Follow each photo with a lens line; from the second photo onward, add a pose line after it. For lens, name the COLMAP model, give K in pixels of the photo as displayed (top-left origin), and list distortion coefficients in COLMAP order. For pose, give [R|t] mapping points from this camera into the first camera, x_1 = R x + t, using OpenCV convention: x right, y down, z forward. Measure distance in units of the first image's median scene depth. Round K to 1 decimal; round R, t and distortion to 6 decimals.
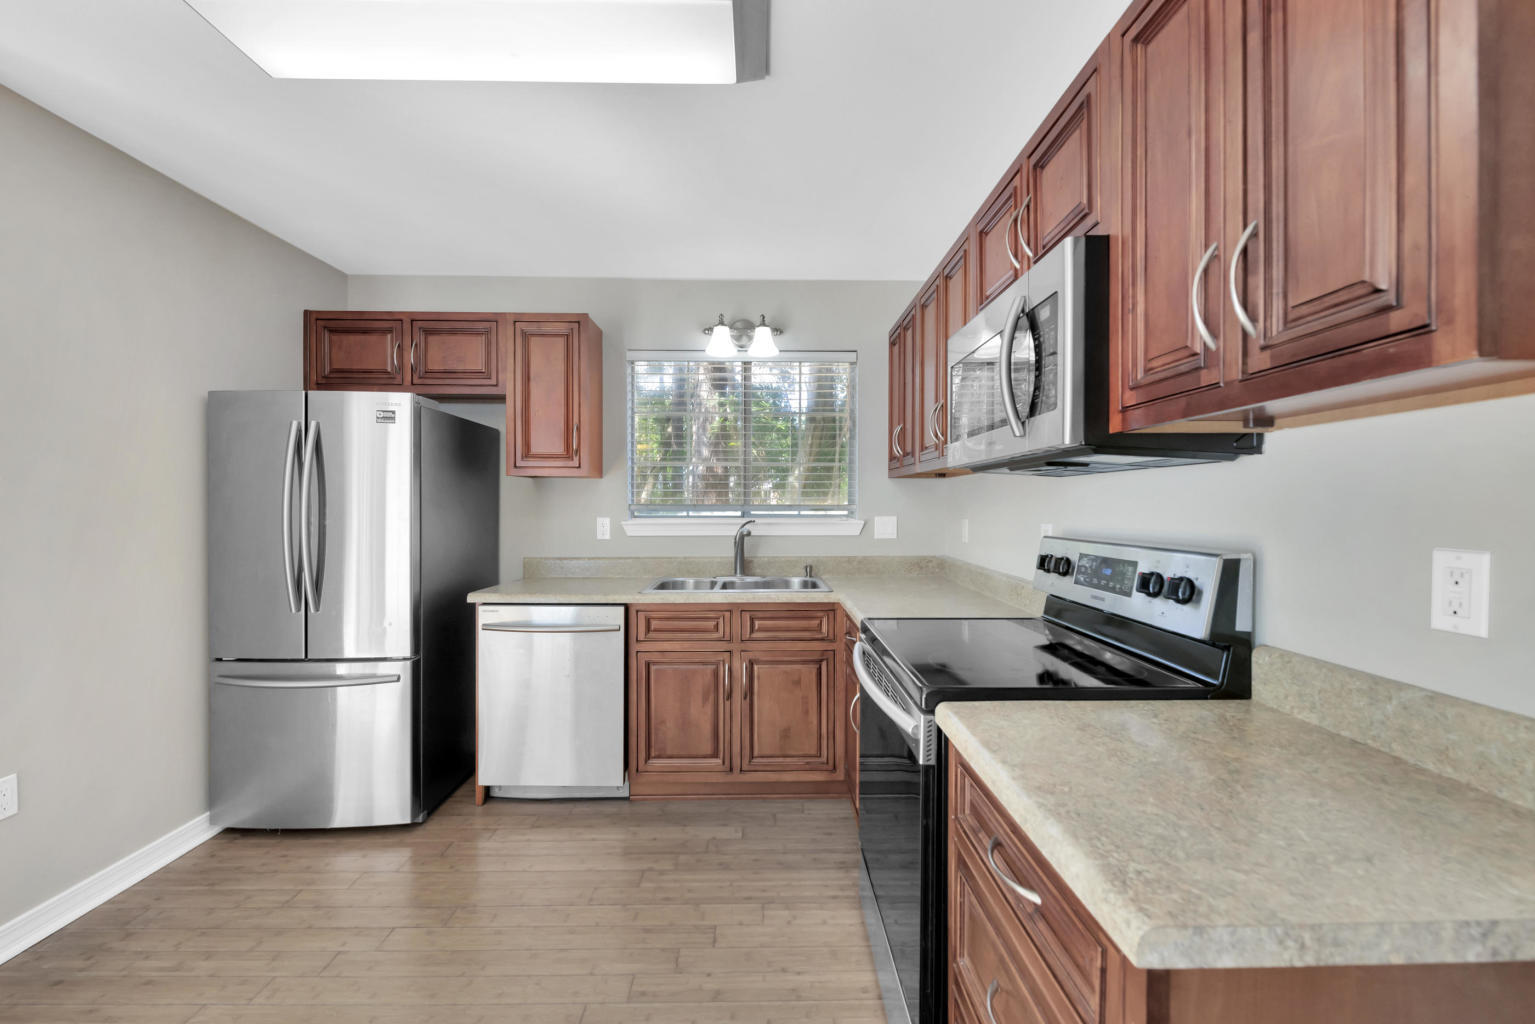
lens RADIAL K [[621.0, 0, 775.6], [0, 621.0, 514.6], [0, 0, 1]] dist [-0.007254, -0.000684]
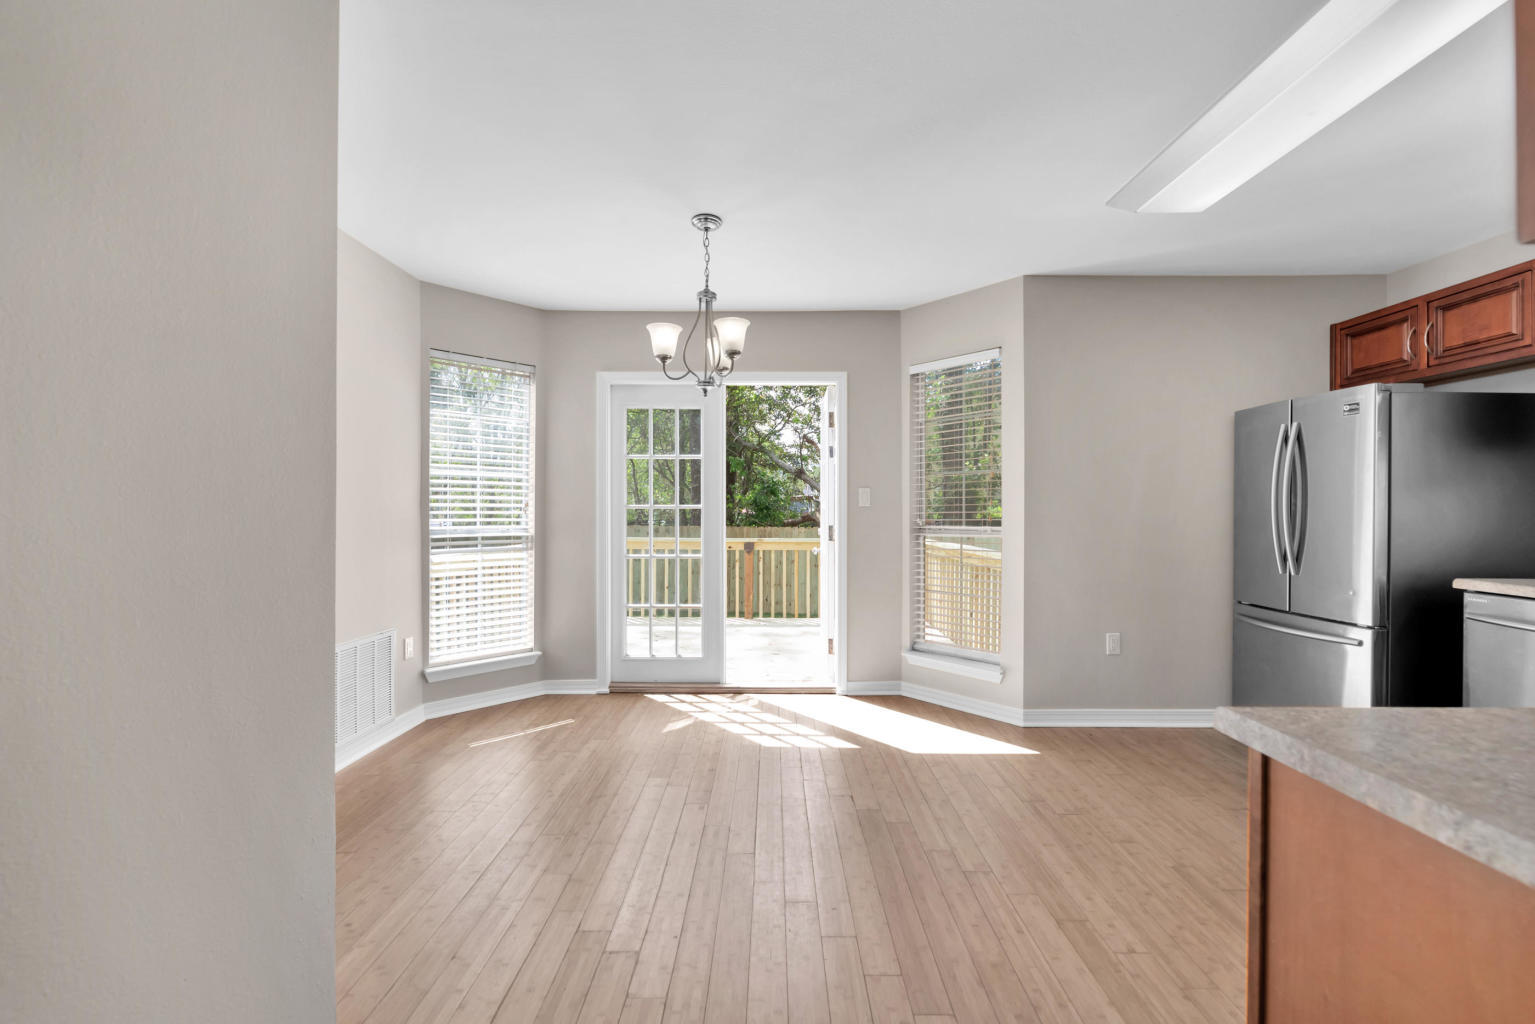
lens RADIAL K [[585.7, 0, 784.3], [0, 585.7, 514.2], [0, 0, 1]] dist [0.000125, 0.000021]
pose [[-0.008926, 0.007333, -0.999933, 0.425931], [-0.009577, 0.999927, 0.007419, 0.034076], [0.999914, 0.009643, -0.008855, -0.024758]]
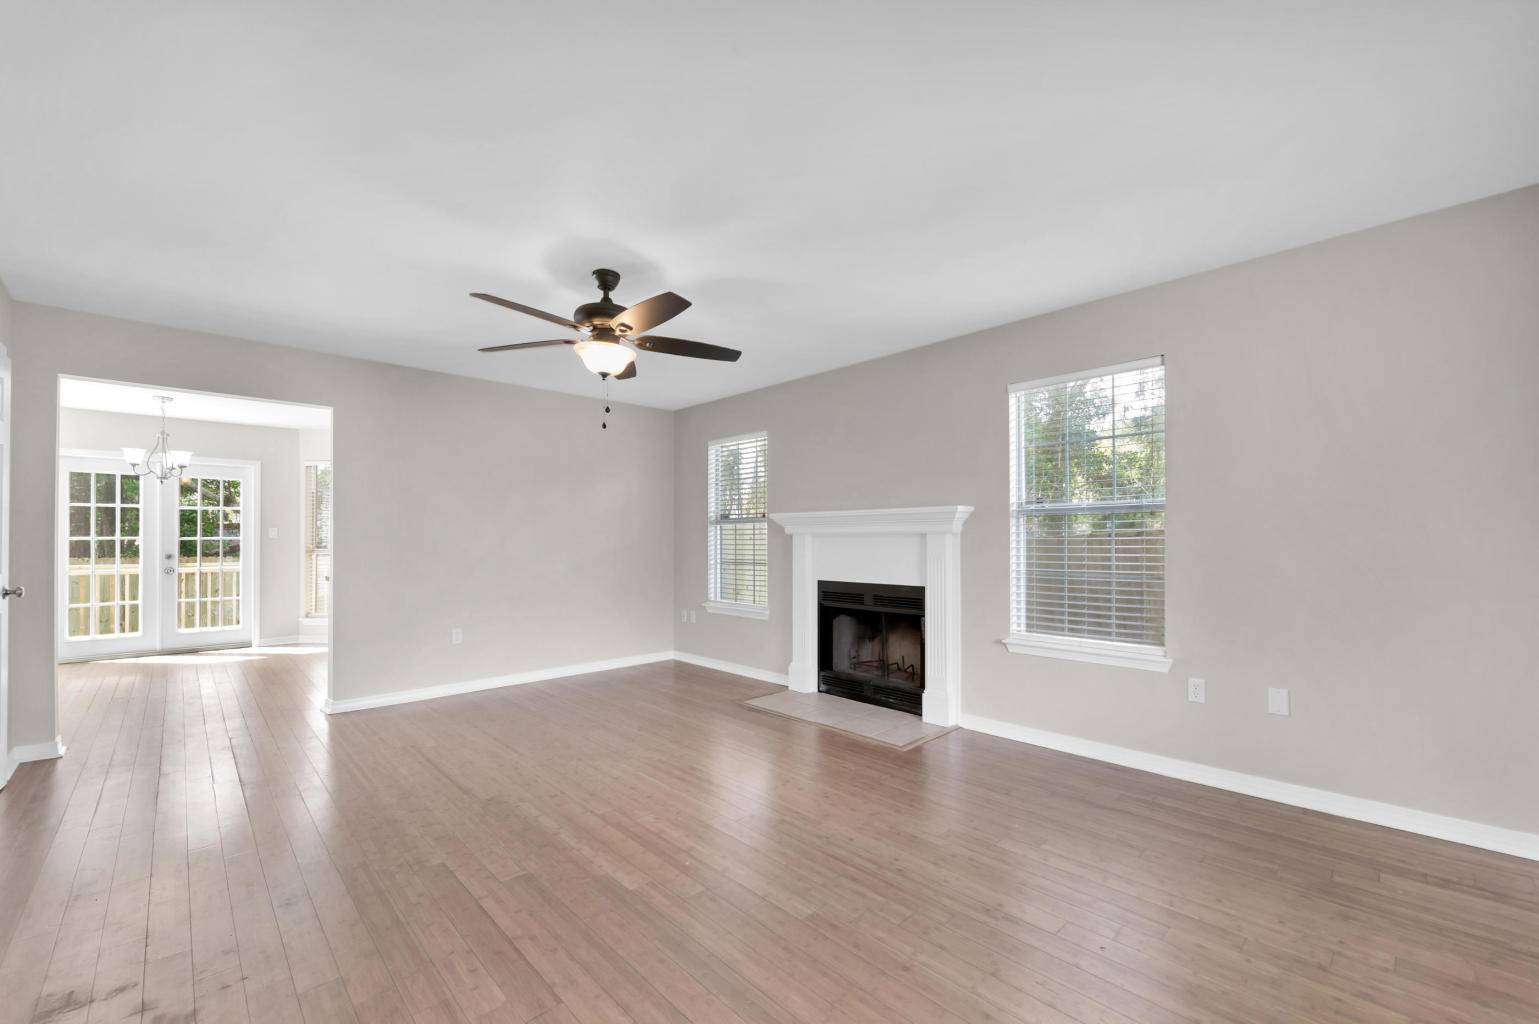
lens RADIAL K [[619.8, 0, 767.8], [0, 619.8, 542.5], [0, 0, 1]] dist [-0.001327, -0.000241]
pose [[0.670337, -0.001821, -0.742054, 2.342409], [-0.003007, 0.999982, -0.005171, 0.050317], [0.742050, 0.005698, 0.670320, -0.045813]]
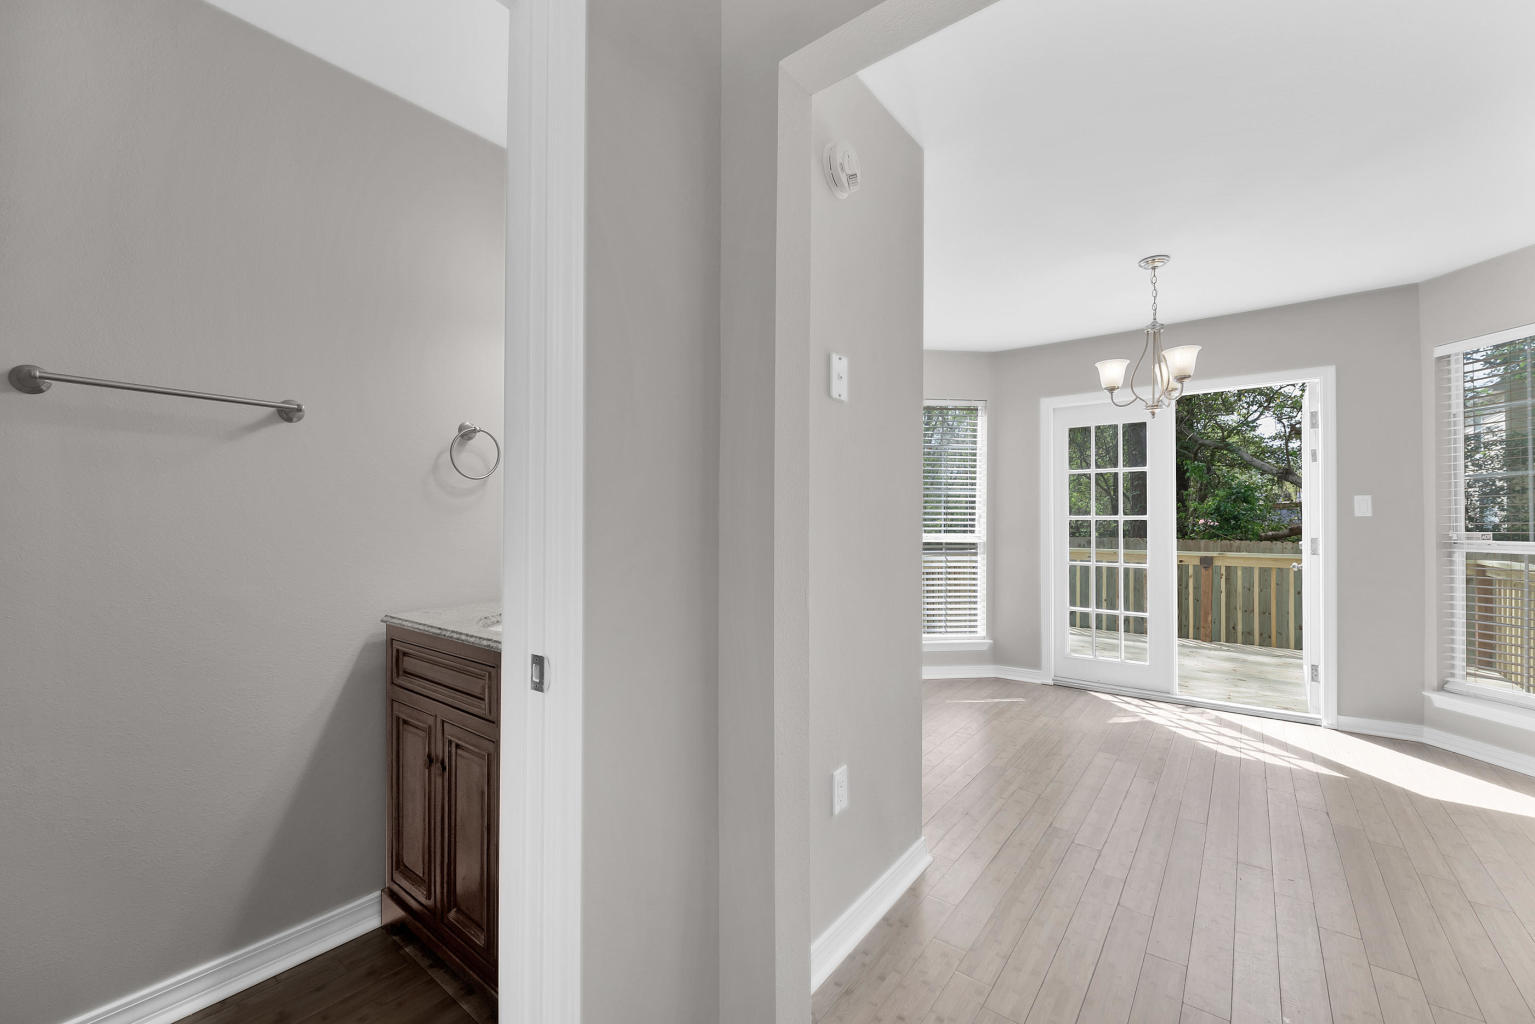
lens RADIAL K [[621.0, 0, 775.6], [0, 621.0, 514.6], [0, 0, 1]] dist [-0.007254, -0.000684]
pose [[-0.630847, -0.006740, -0.775878, 0.784832], [-0.007022, 0.999971, -0.002977, 0.032182], [0.775875, 0.003570, -0.630876, 0.014533]]
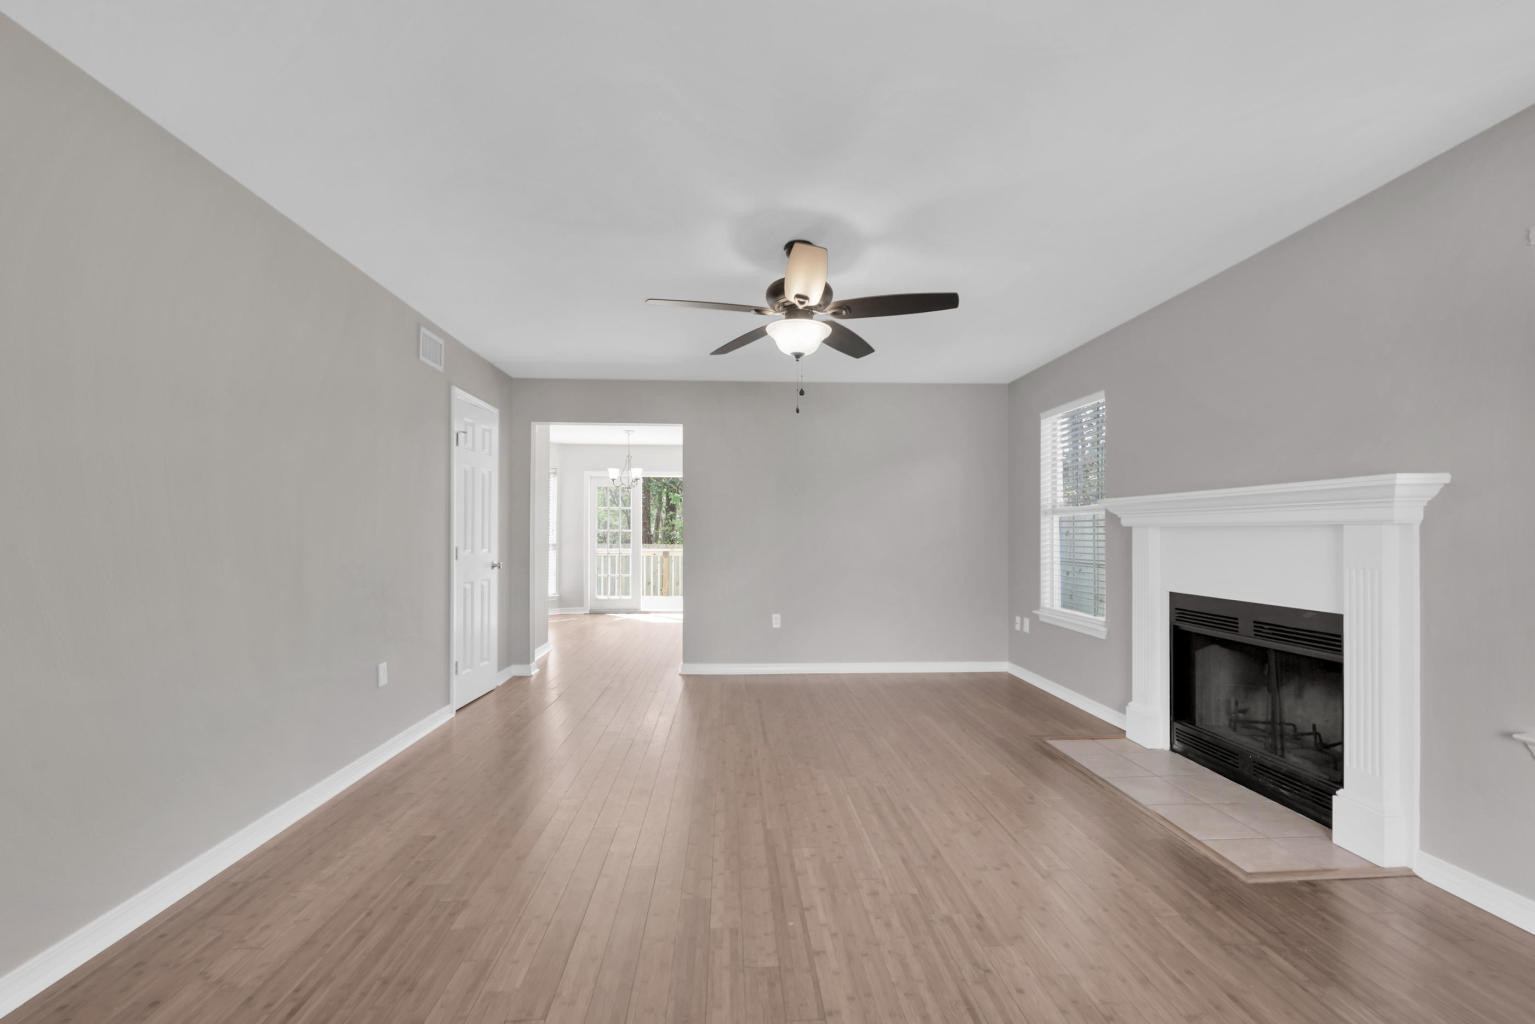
lens RADIAL K [[608.0, 0, 763.5], [0, 608.0, 530.5], [0, 0, 1]] dist [-0.011060, -0.000395]
pose [[0.015937, -0.006682, -0.999851, 2.327609], [-0.011377, 0.999912, -0.006864, 0.042949], [0.999808, 0.011485, 0.015859, 0.429935]]
